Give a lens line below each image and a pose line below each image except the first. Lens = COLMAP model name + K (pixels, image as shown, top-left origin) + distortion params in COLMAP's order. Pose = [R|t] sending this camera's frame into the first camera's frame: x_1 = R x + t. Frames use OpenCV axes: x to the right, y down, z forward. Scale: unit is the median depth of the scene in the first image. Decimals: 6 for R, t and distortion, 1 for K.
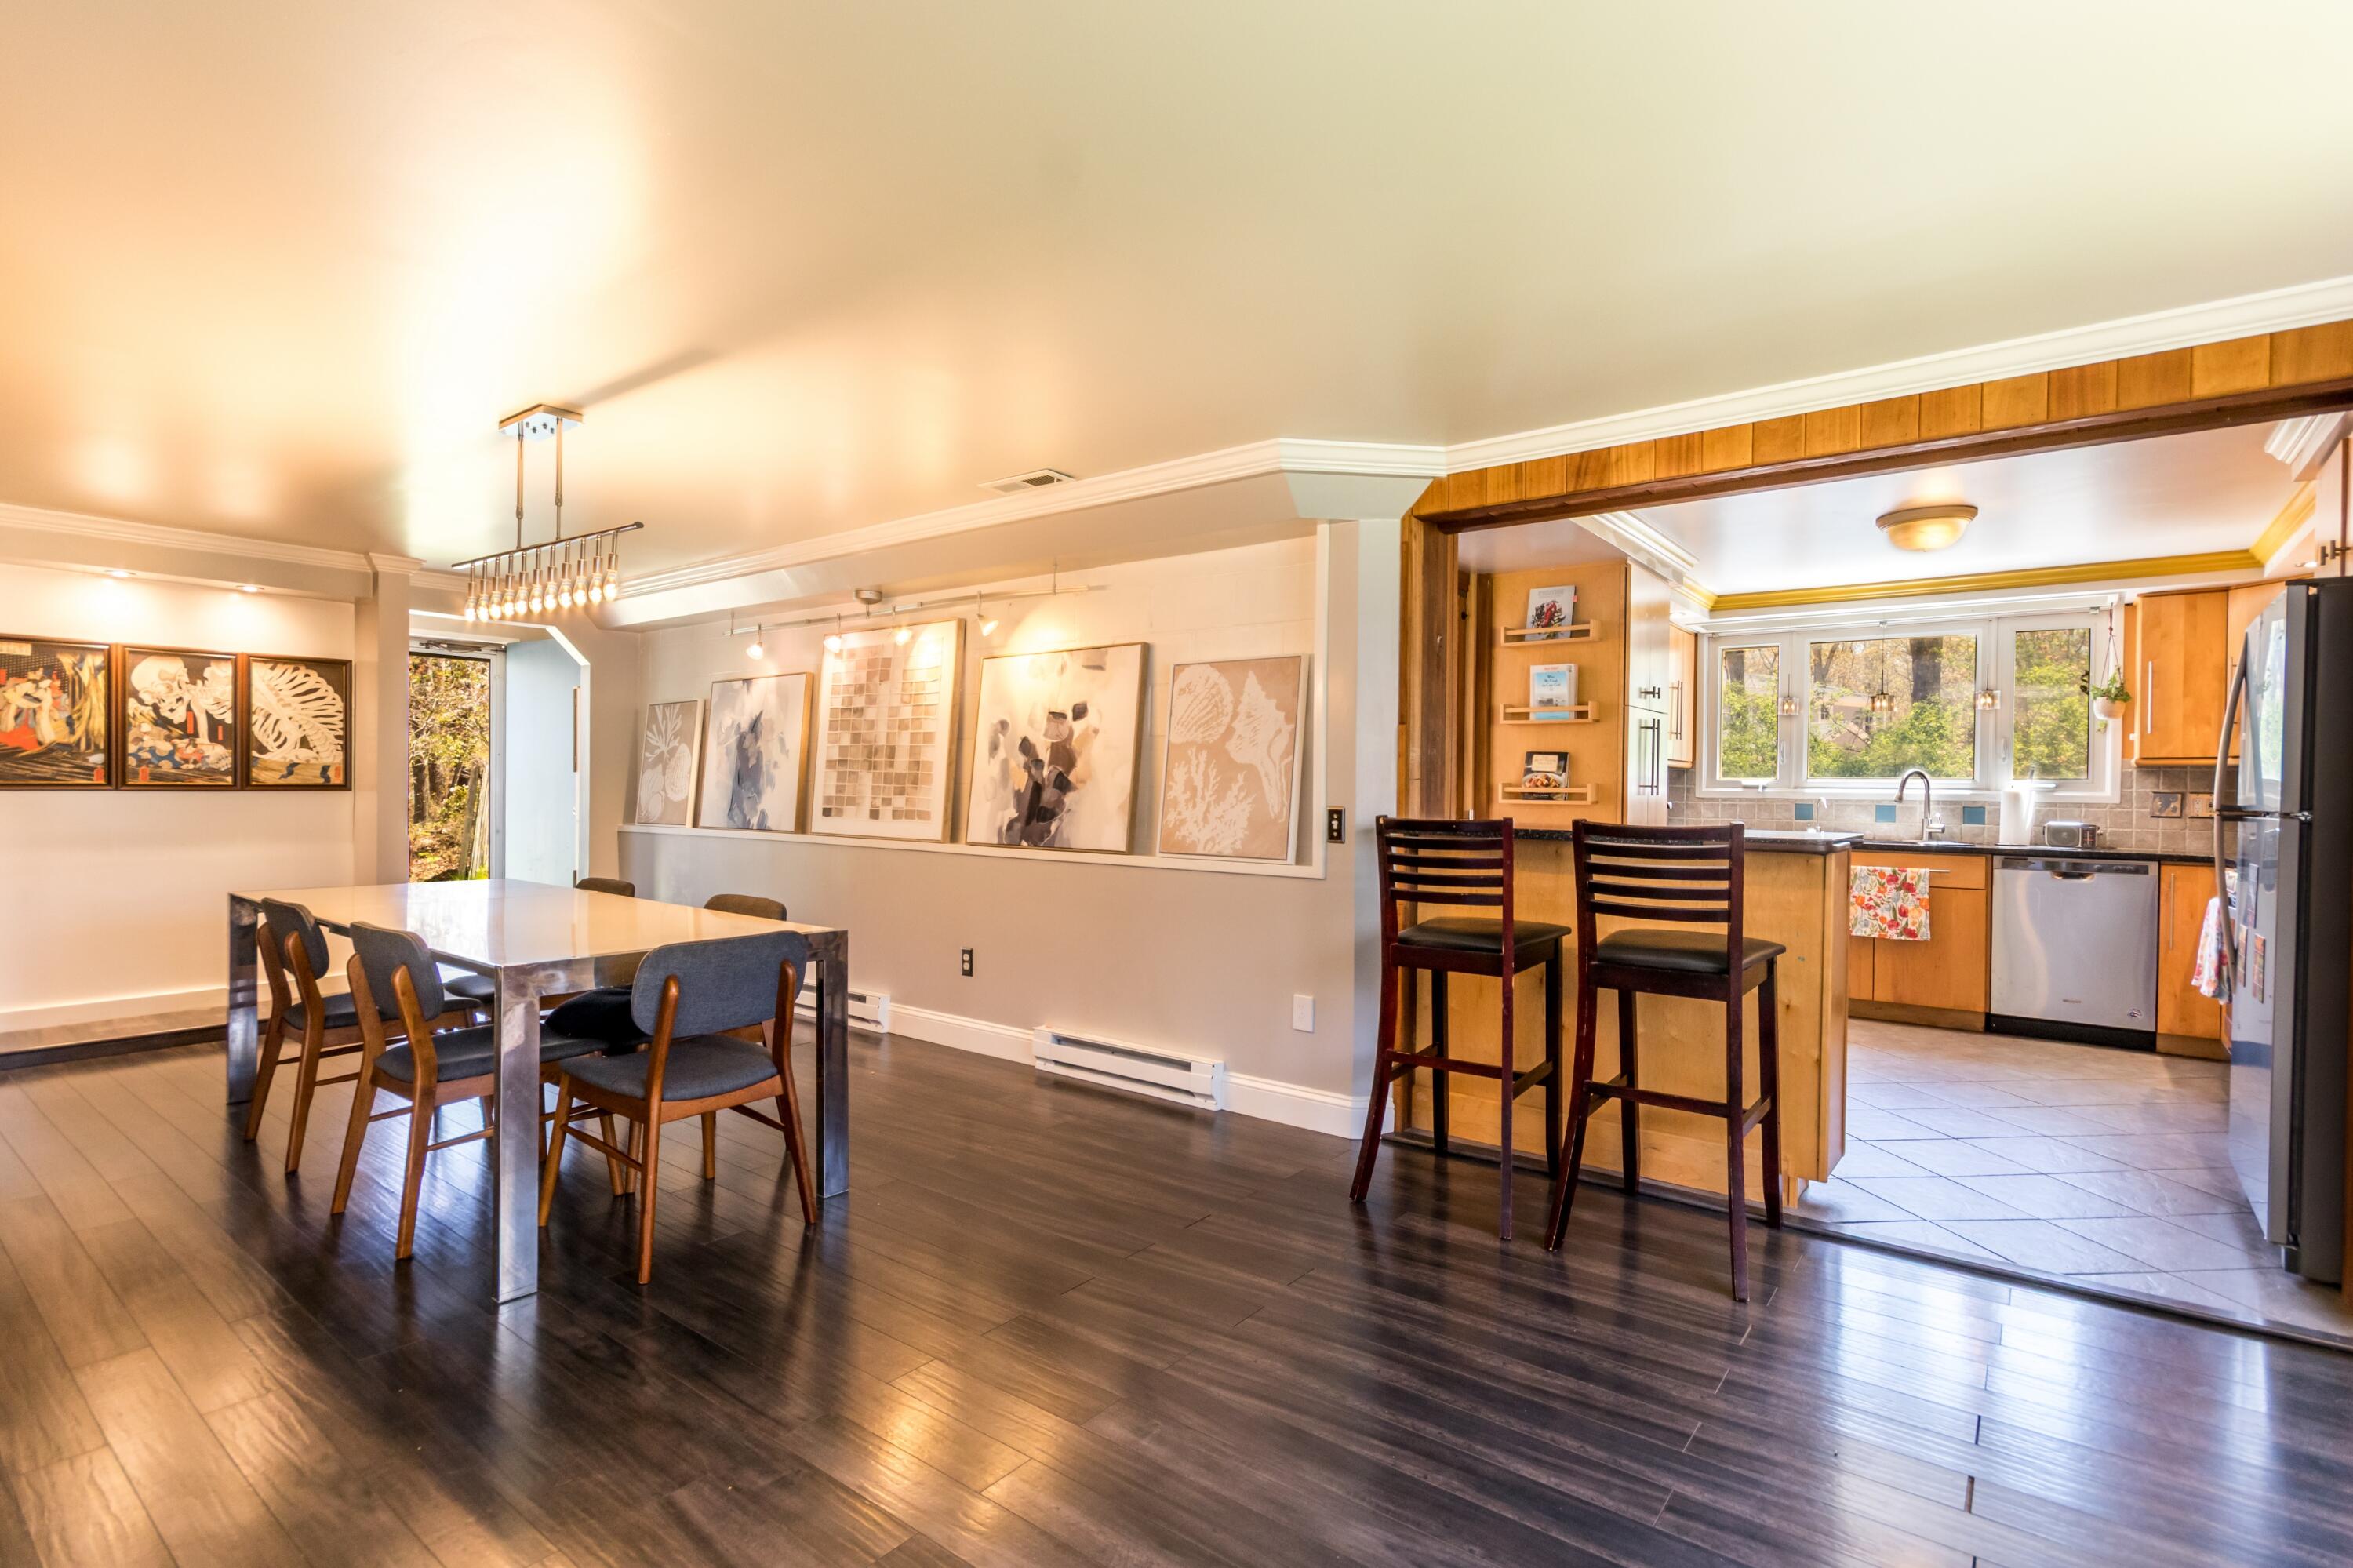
lens RADIAL K [[1079.2, 0, 1194.3], [0, 1079.2, 784.8], [0, 0, 1]] dist [-0.001049, 0.002587]
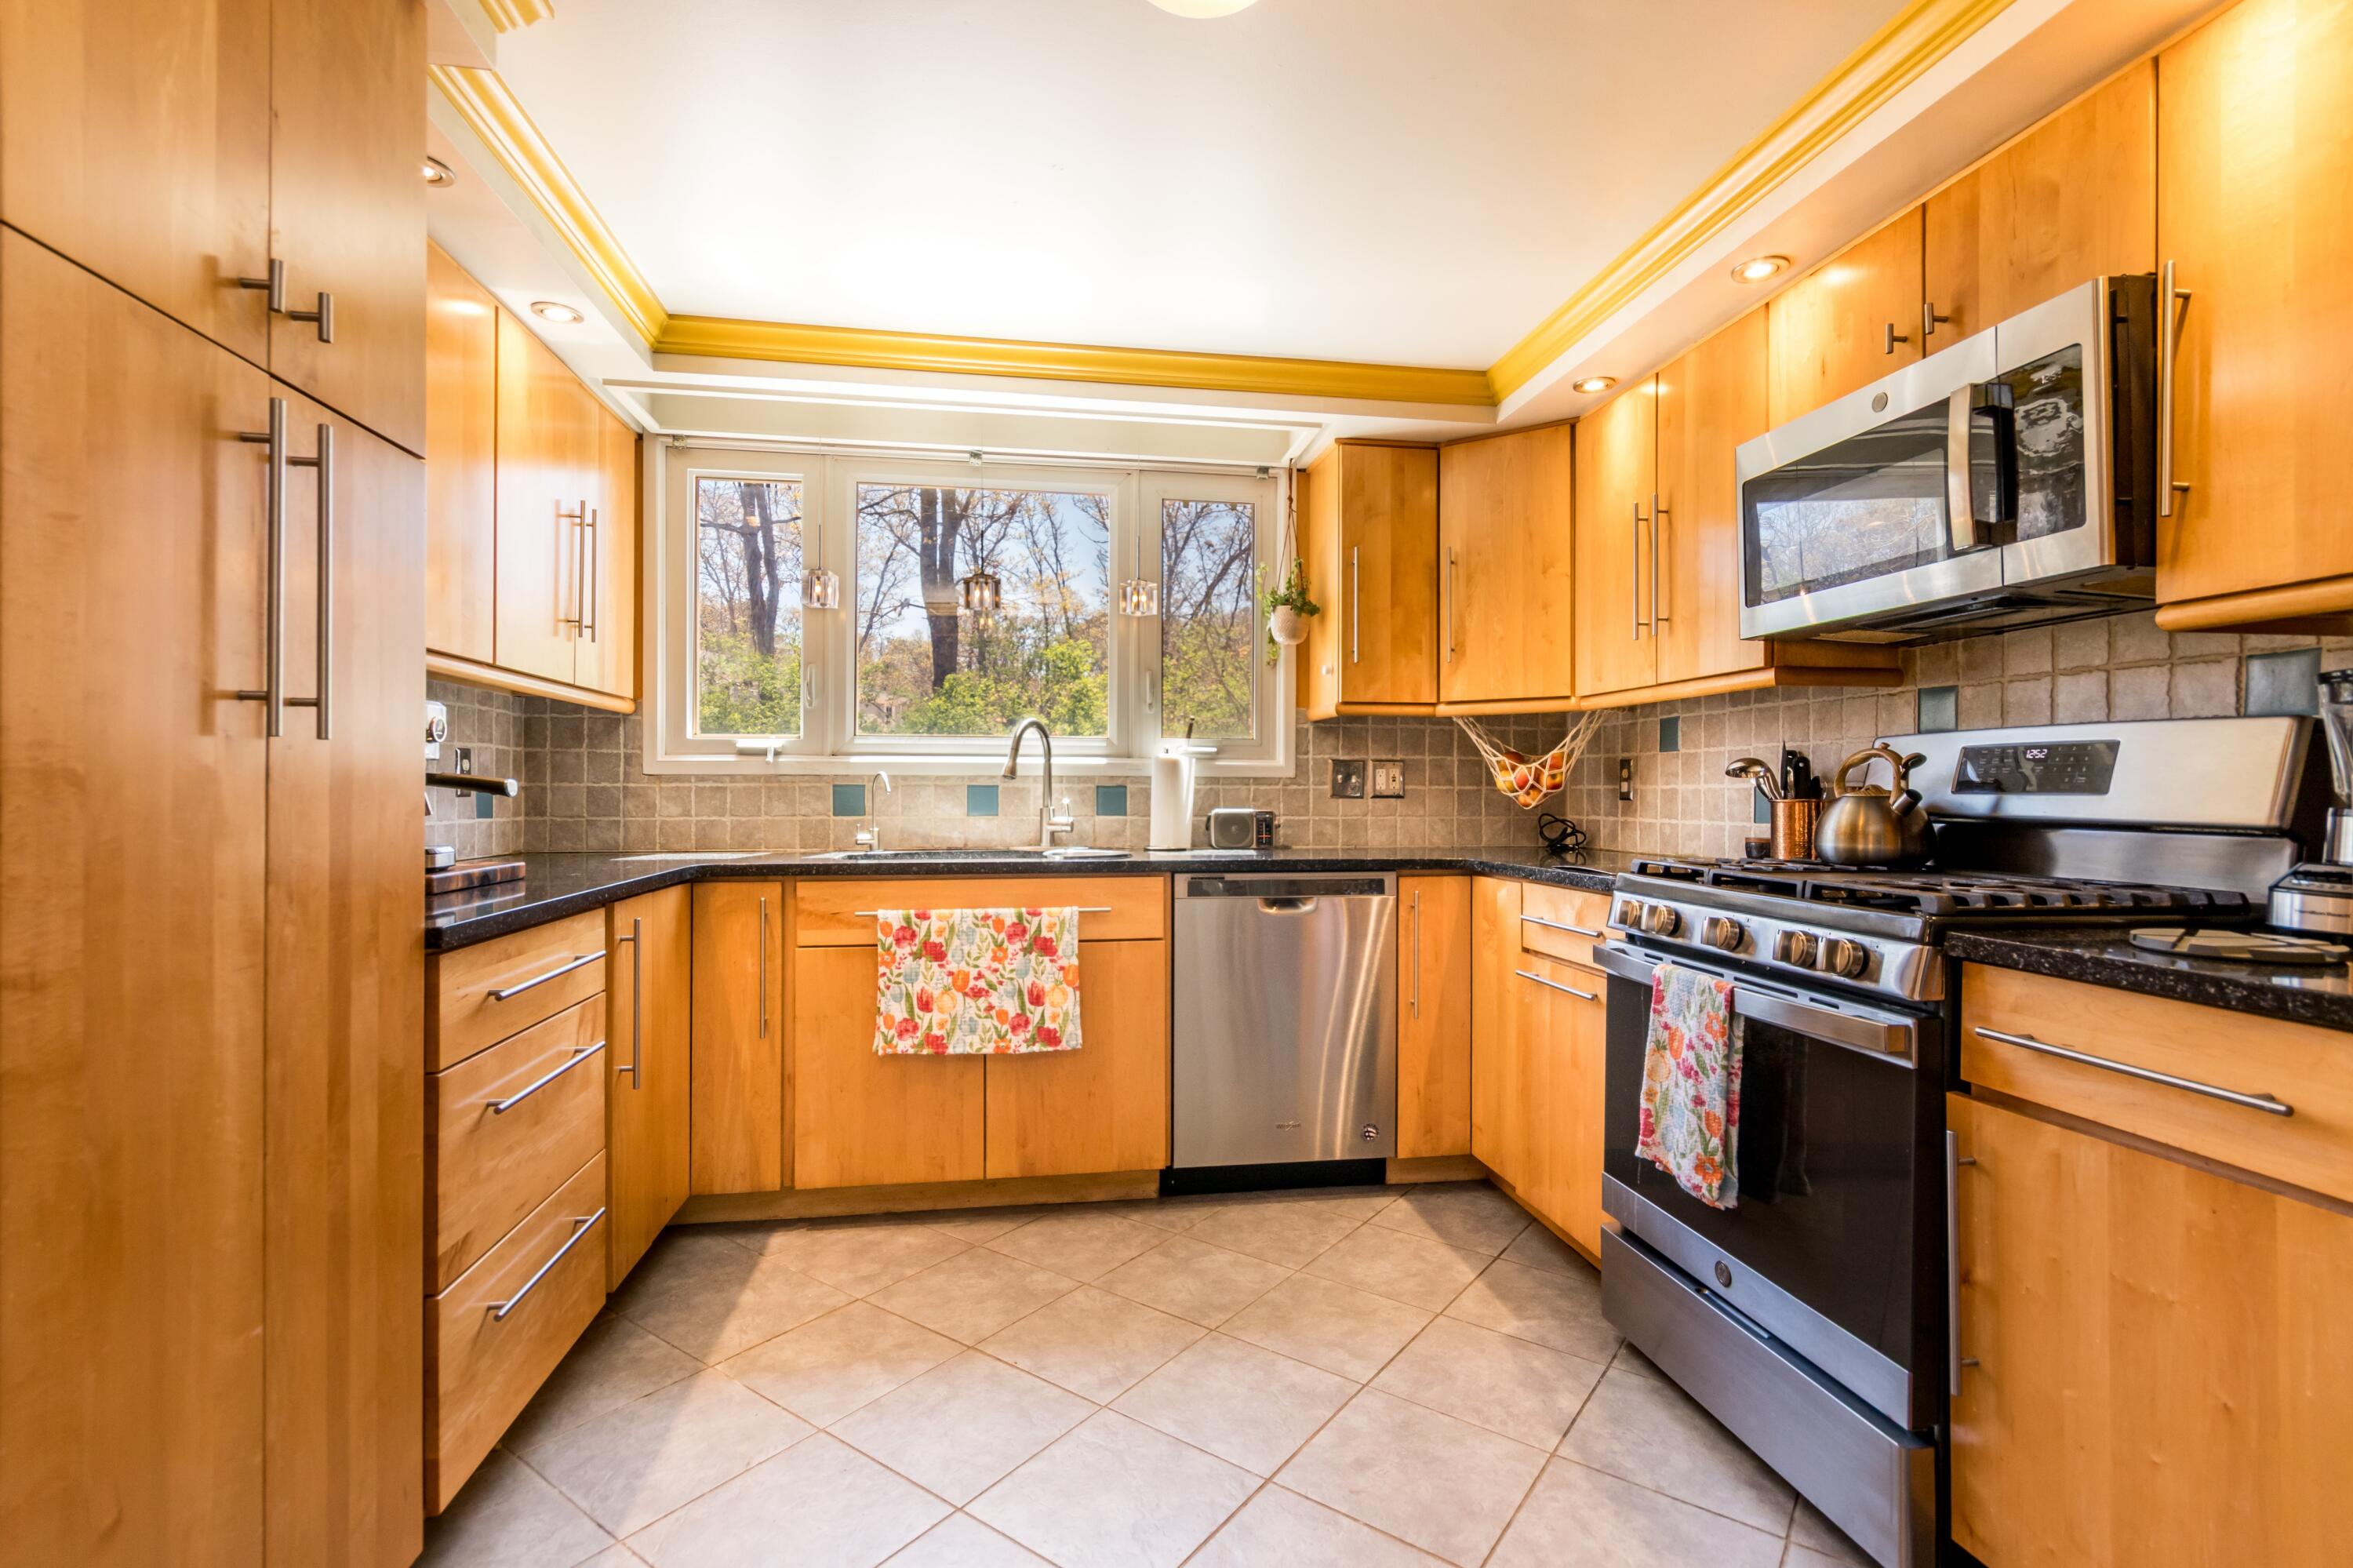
lens RADIAL K [[1079.2, 0, 1179.7], [0, 1079.2, 791.0], [0, 0, 1]] dist [-0.001049, 0.002587]
pose [[0.674453, -0.012546, 0.738212, 0.335111], [0.003863, 0.999902, 0.013464, 0.016589], [-0.738308, -0.006229, 0.674435, 0.616735]]
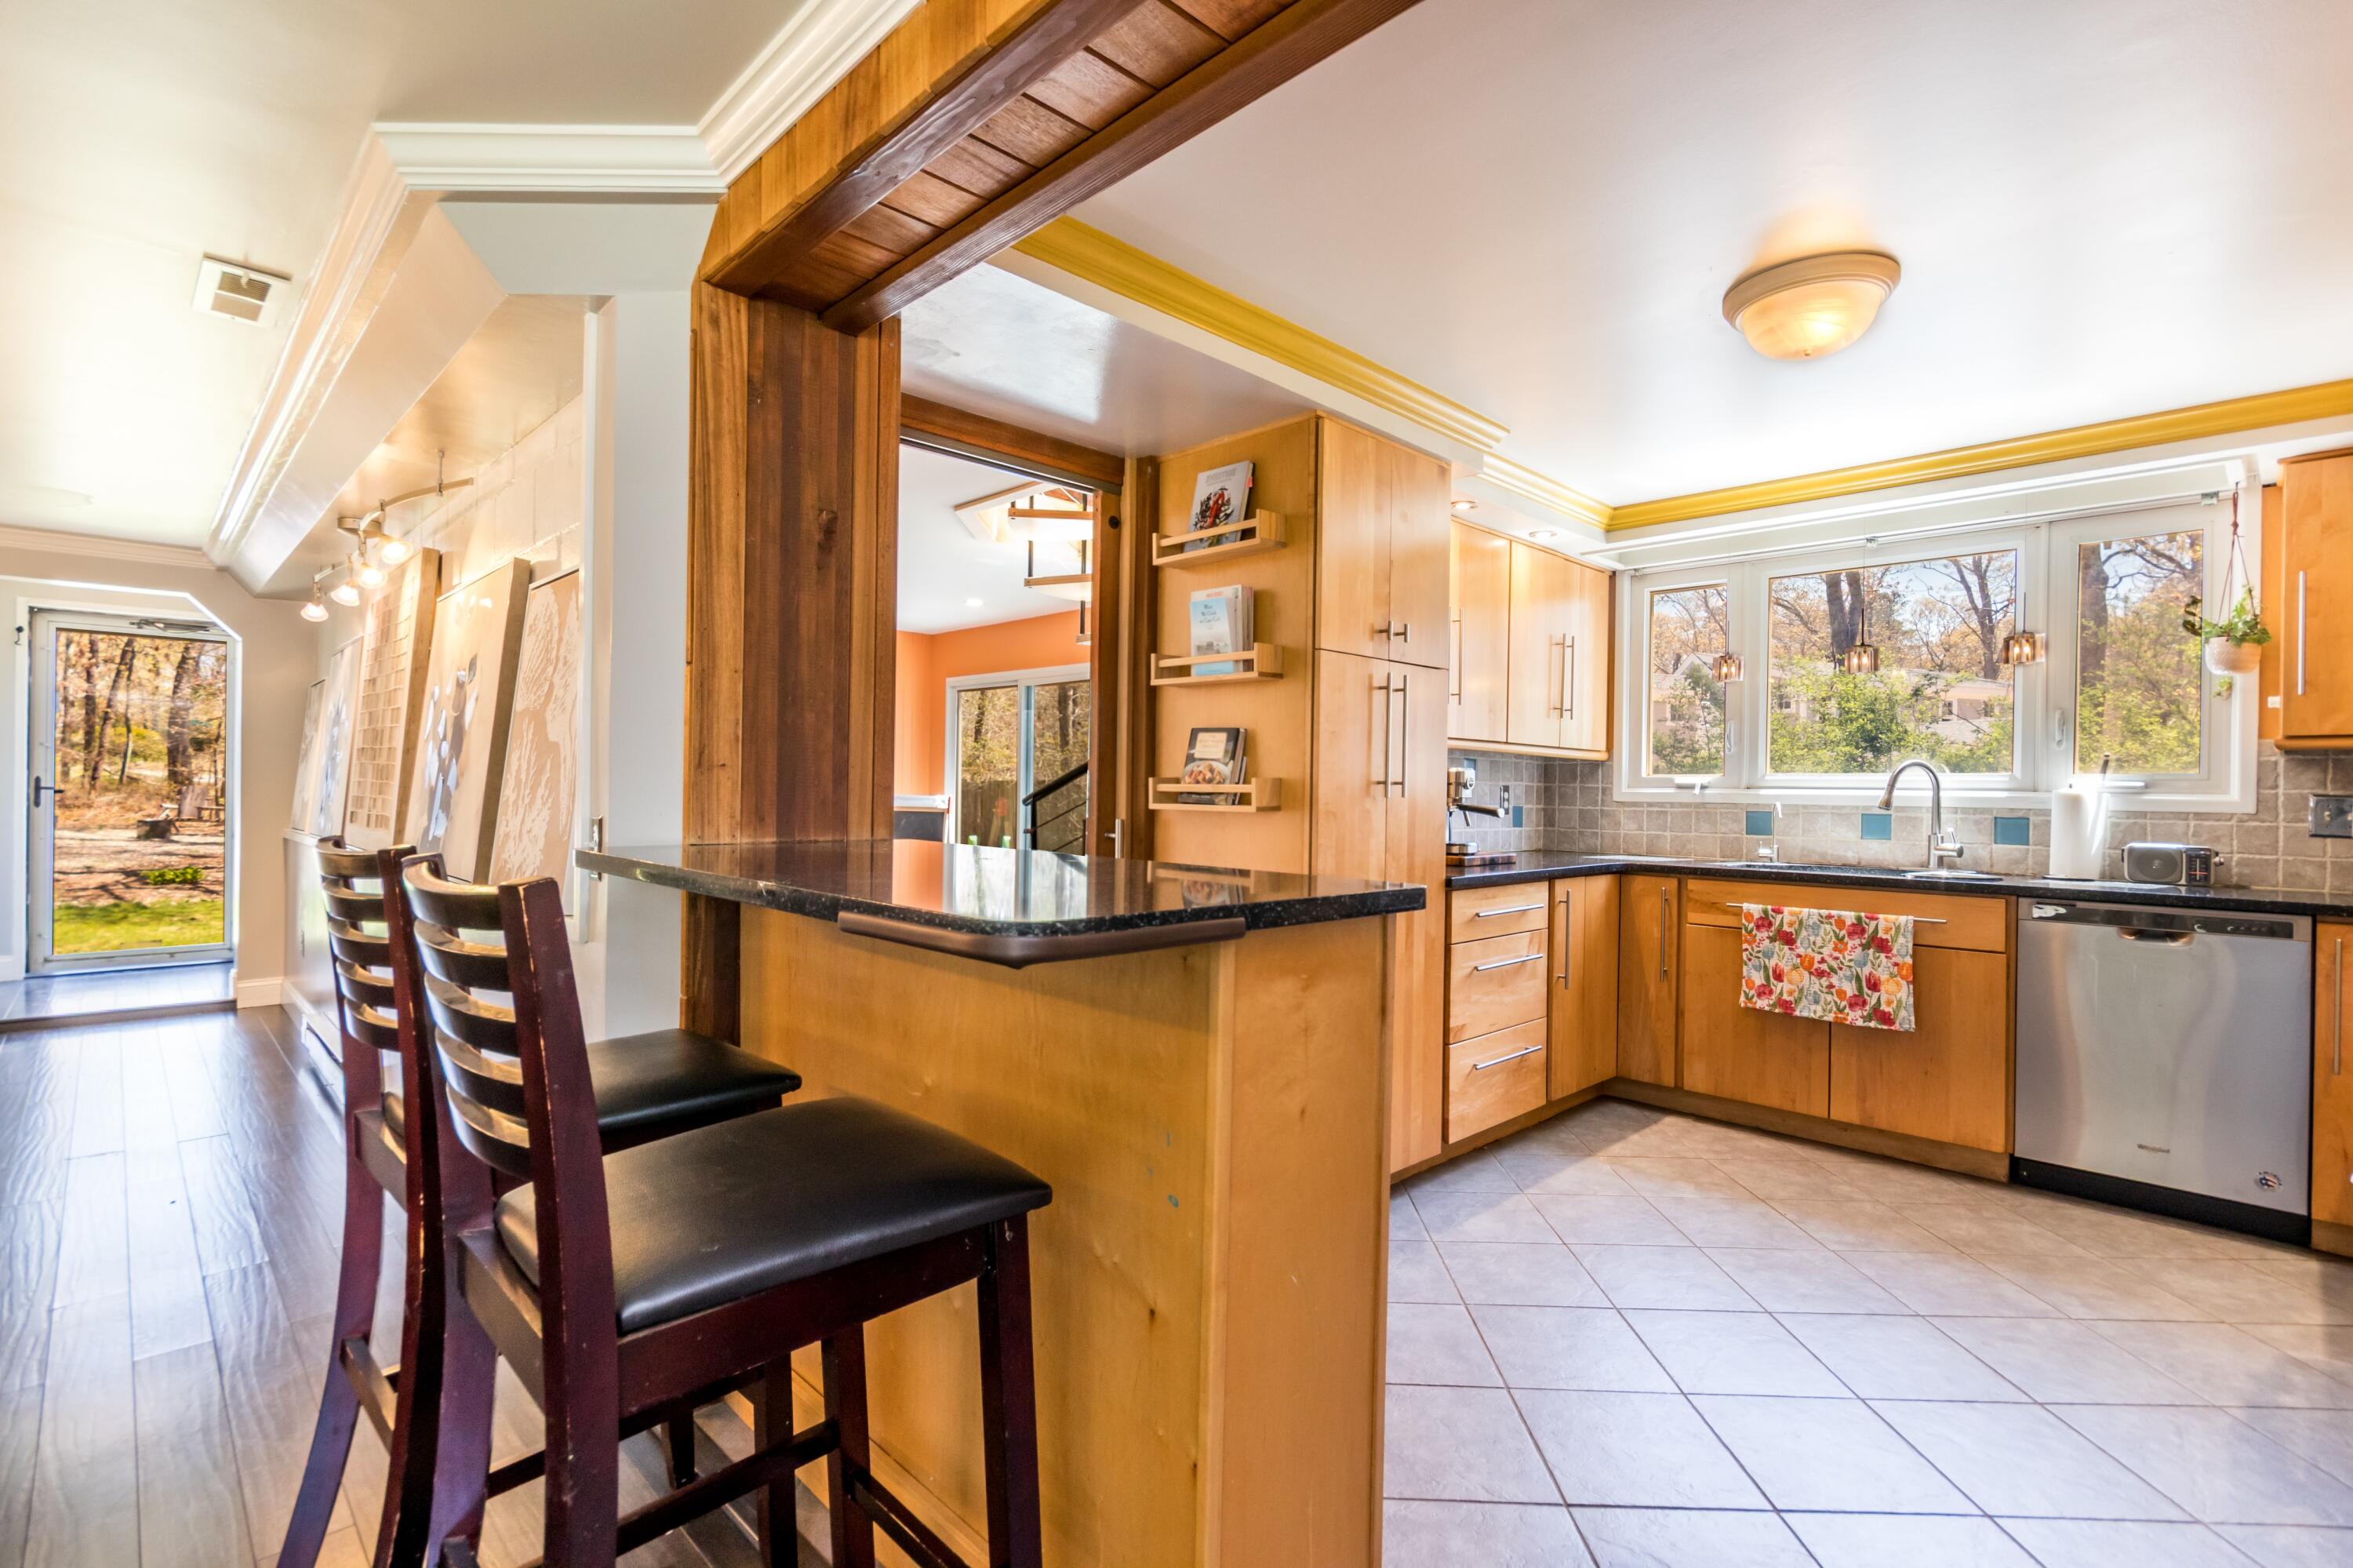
lens RADIAL K [[1079.2, 0, 1179.4], [0, 1079.2, 780.0], [0, 0, 1]] dist [-0.001049, 0.002587]
pose [[0.992342, 0.000518, -0.123523, 0.333233], [-0.001482, 0.999969, -0.007708, 0.004271], [0.123515, 0.007832, 0.992312, 0.323868]]
